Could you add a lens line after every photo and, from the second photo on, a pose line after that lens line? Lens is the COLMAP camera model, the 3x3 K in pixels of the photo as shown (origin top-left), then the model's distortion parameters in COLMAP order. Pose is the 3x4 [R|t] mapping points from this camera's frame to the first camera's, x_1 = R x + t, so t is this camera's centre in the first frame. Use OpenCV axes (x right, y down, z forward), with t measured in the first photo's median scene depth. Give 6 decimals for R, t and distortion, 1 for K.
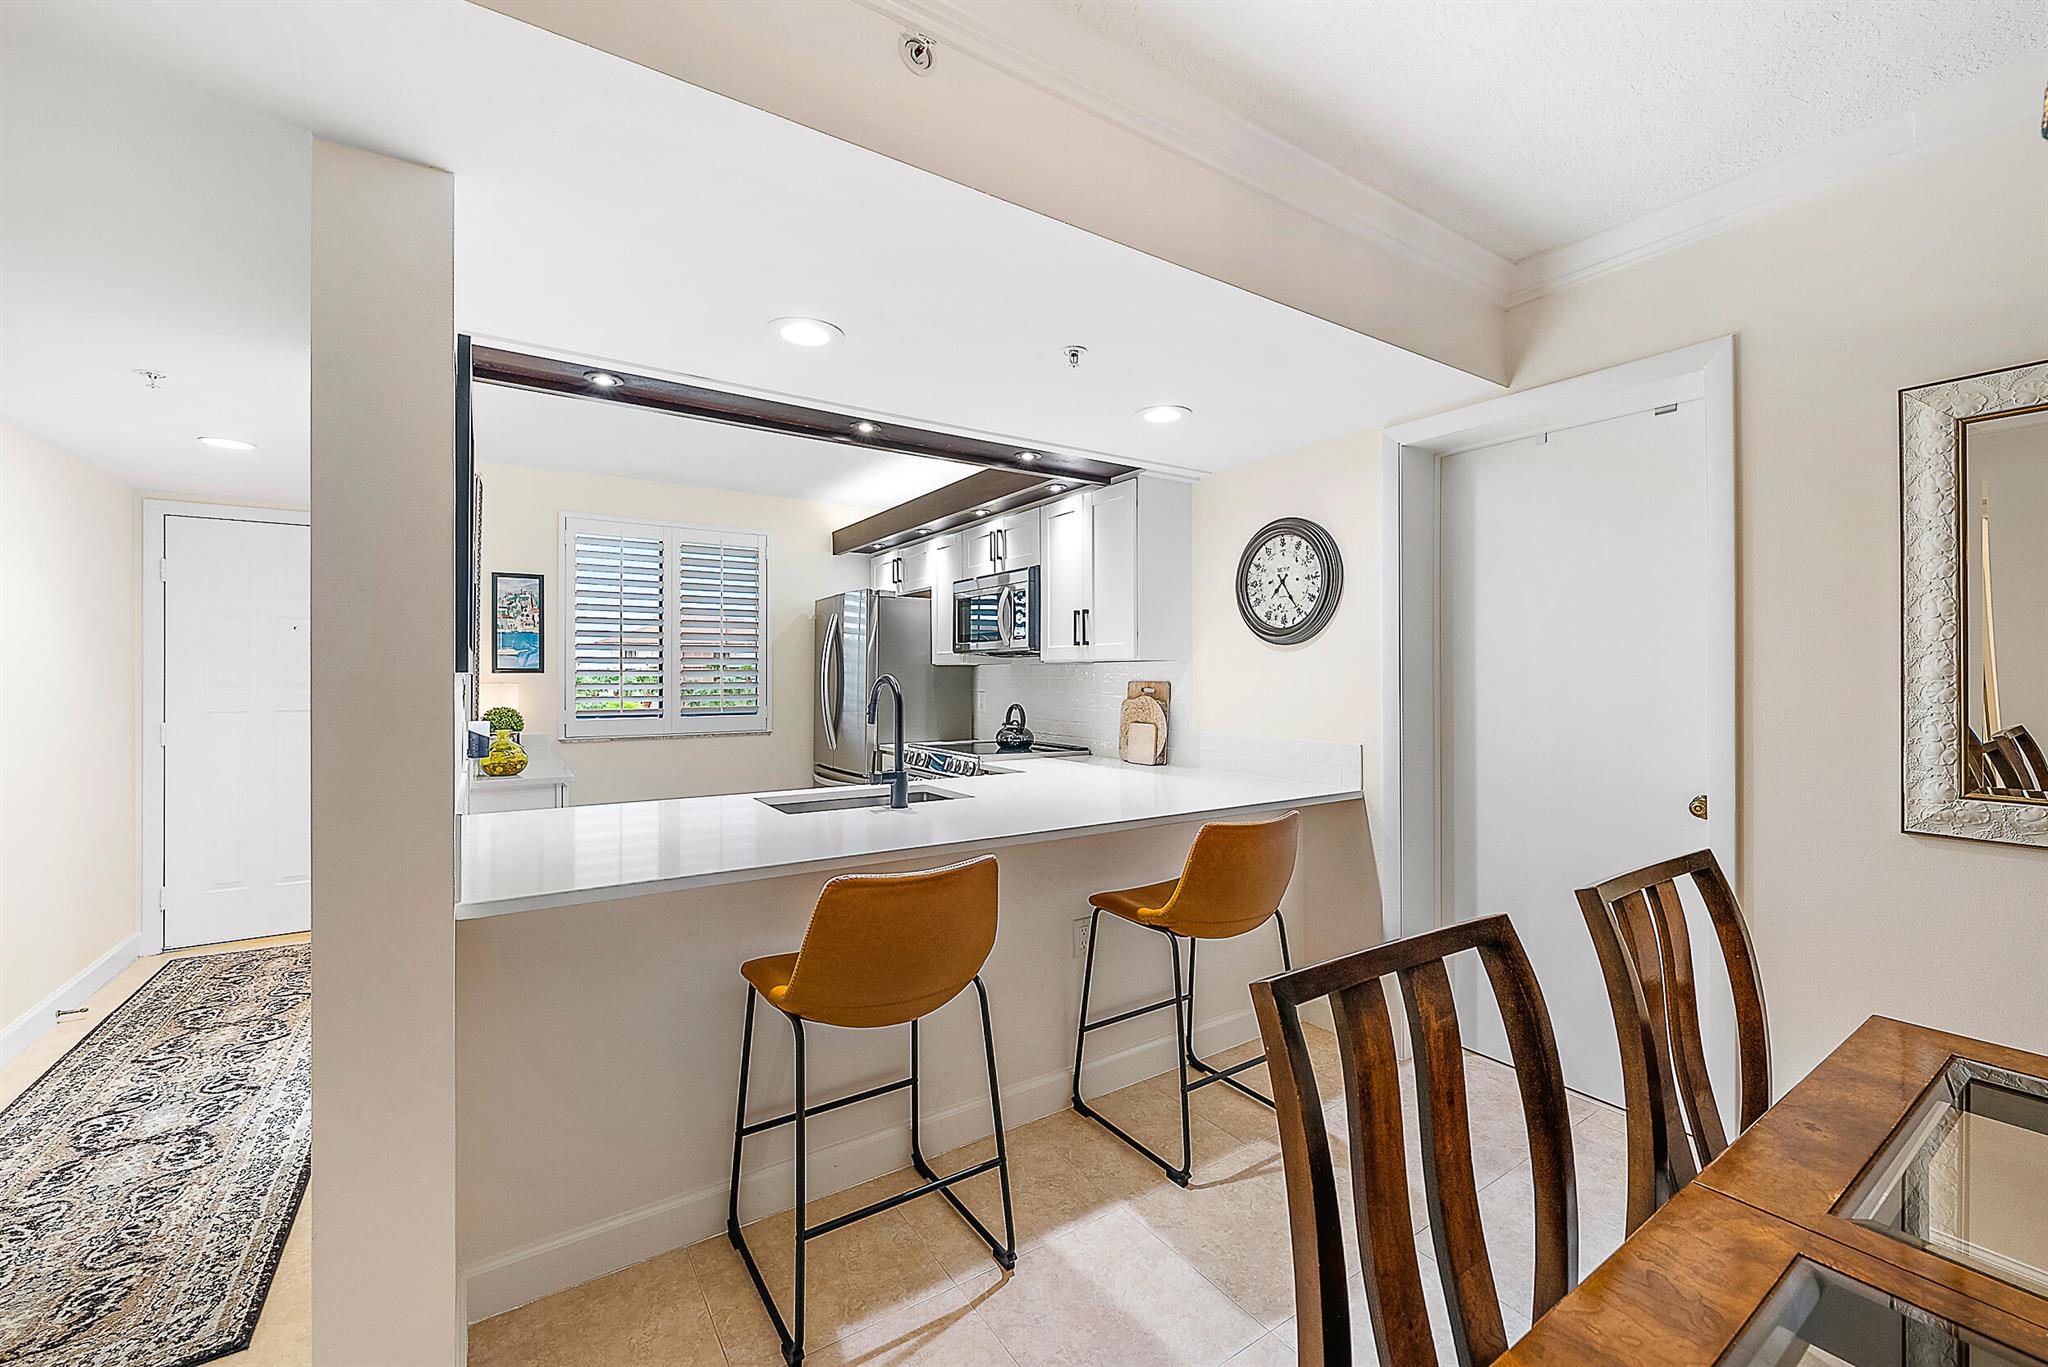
lens RADIAL K [[816.9, 0, 1033.6], [0, 816.9, 673.0], [0, 0, 1]] dist [0.001505, -0.000242]
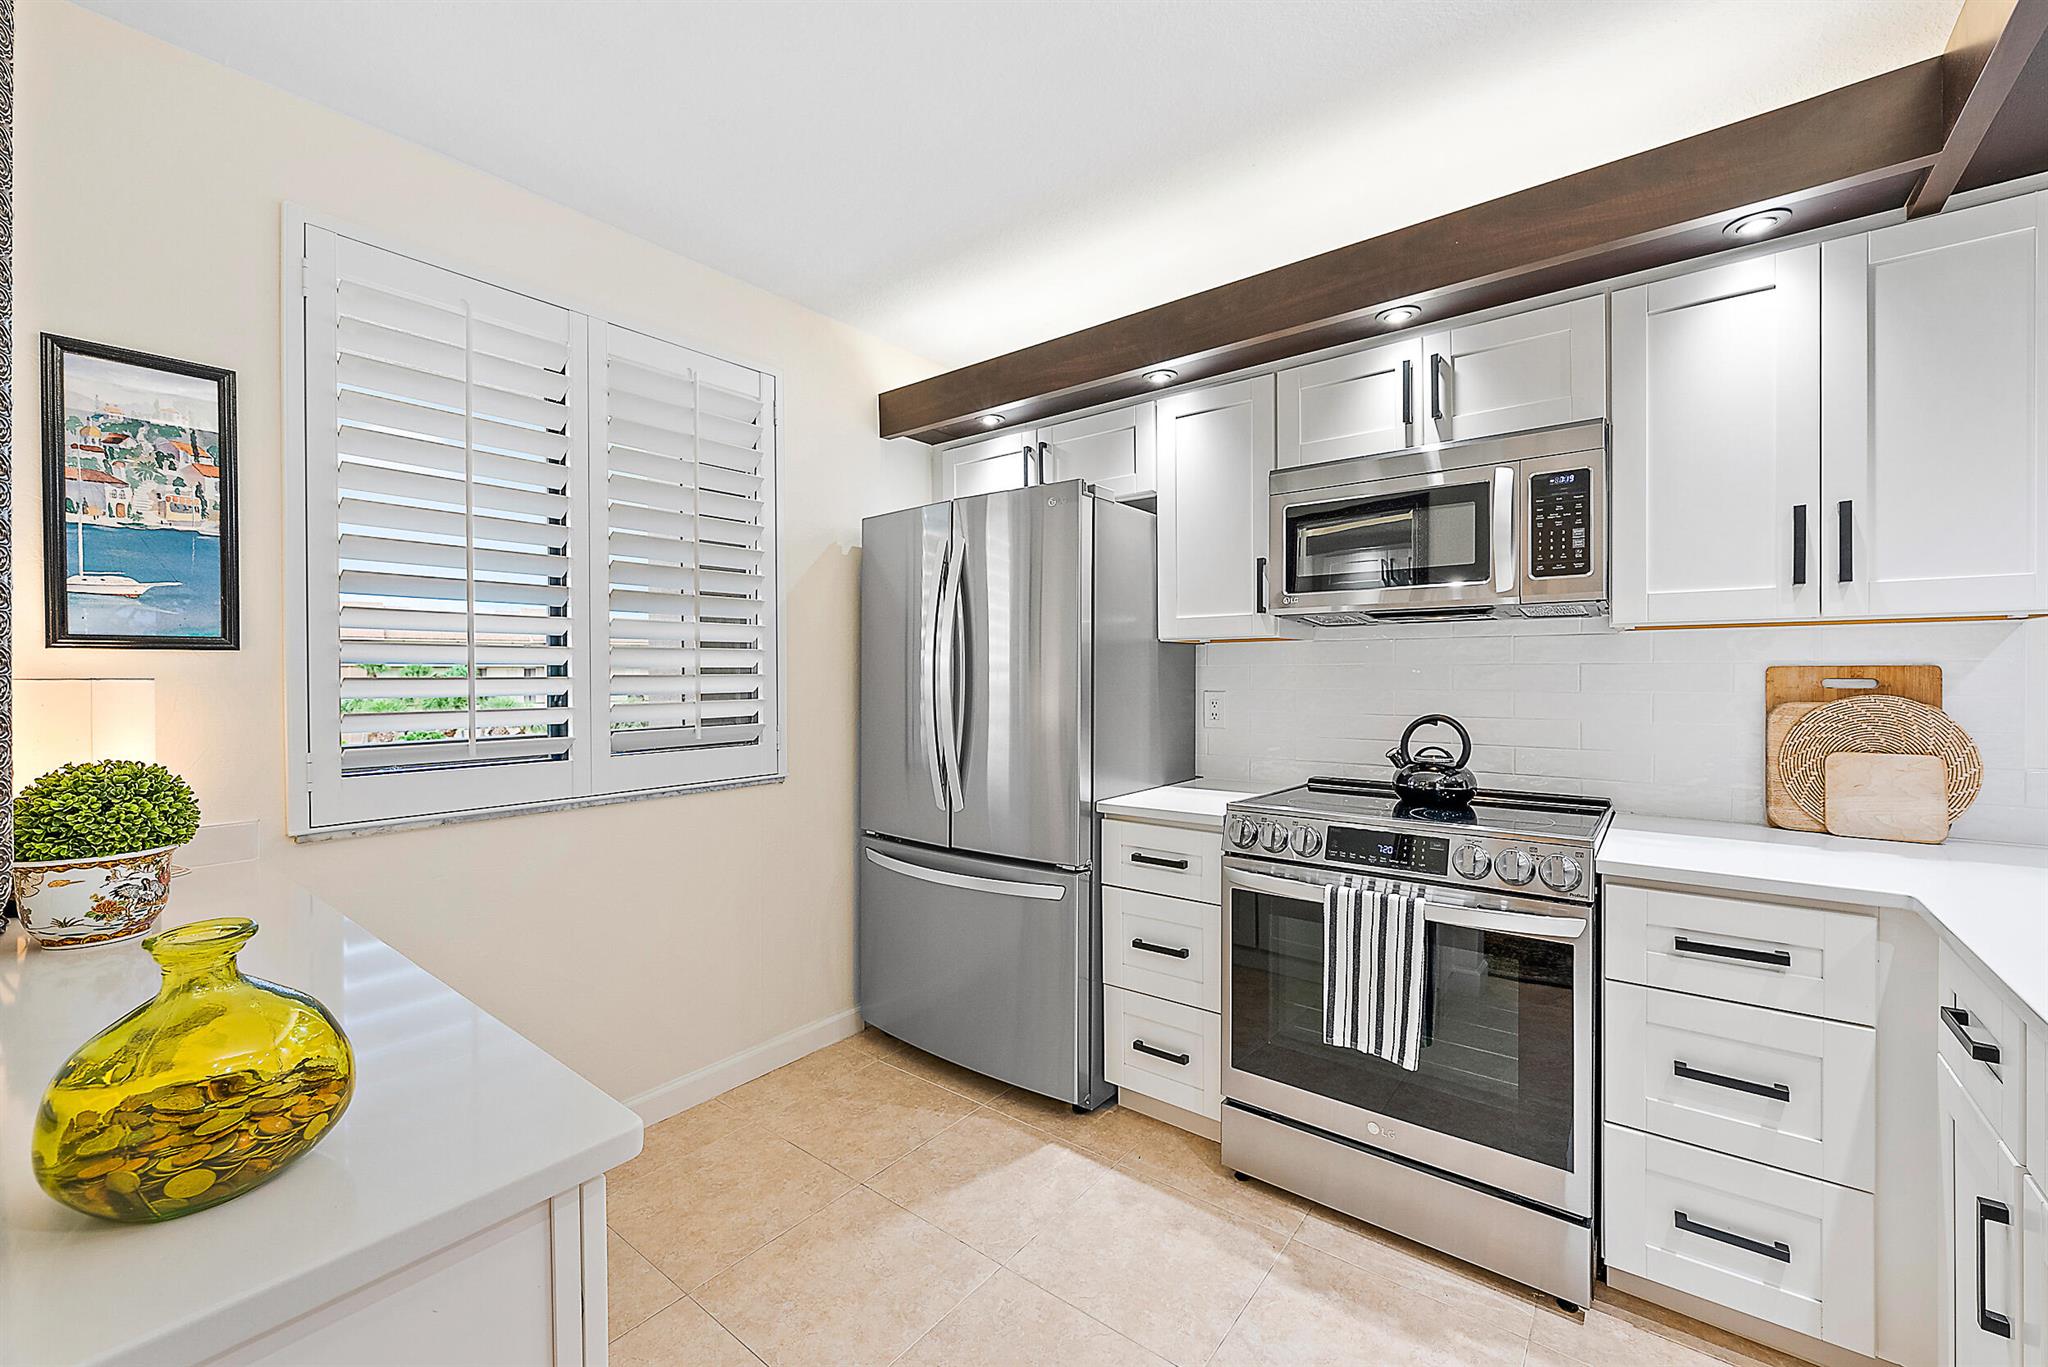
lens RADIAL K [[816.9, 0, 1027.2], [0, 816.9, 677.7], [0, 0, 1]] dist [0.001505, -0.000242]
pose [[0.950856, -0.005458, 0.309587, -0.390012], [0.002520, 0.999948, 0.009890, 0.009107], [-0.309625, -0.008624, 0.950820, 0.566708]]
